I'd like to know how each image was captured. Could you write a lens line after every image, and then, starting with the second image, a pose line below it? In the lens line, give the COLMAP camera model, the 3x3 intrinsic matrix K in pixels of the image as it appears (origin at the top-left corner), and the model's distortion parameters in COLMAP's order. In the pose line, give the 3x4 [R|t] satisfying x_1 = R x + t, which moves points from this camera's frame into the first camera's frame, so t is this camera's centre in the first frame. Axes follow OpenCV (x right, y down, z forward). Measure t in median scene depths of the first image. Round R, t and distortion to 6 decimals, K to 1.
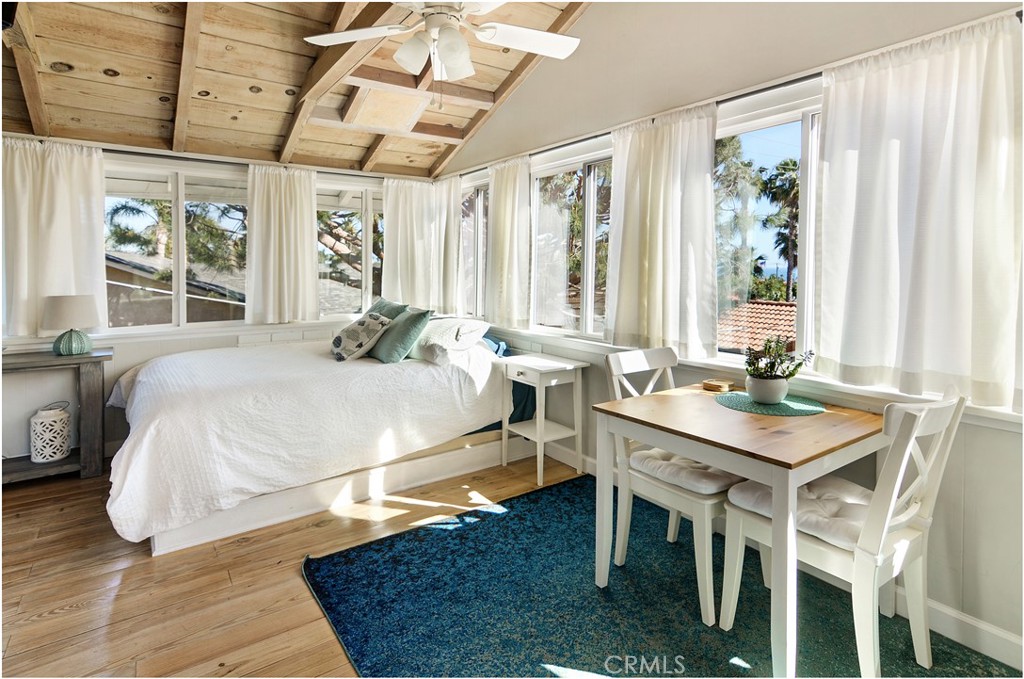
lens RADIAL K [[512.2, 0, 492.8], [0, 512.2, 284.3], [0, 0, 1]] dist [0.024105, -0.000611]
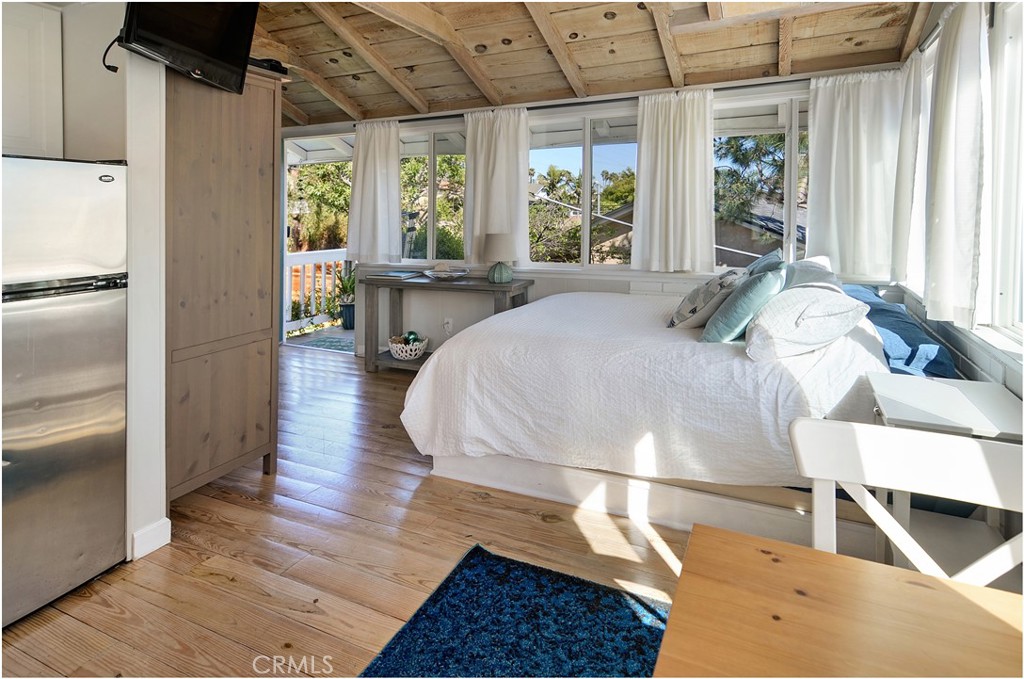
lens RADIAL K [[548.3, 0, 518.9], [0, 548.3, 214.3], [0, 0, 1]] dist [0.004931, 0.002868]
pose [[0.531280, -0.003093, -0.847191, 0.374655], [-0.014869, 0.999805, -0.012975, -0.009813], [0.847066, 0.019491, 0.531130, 0.465059]]
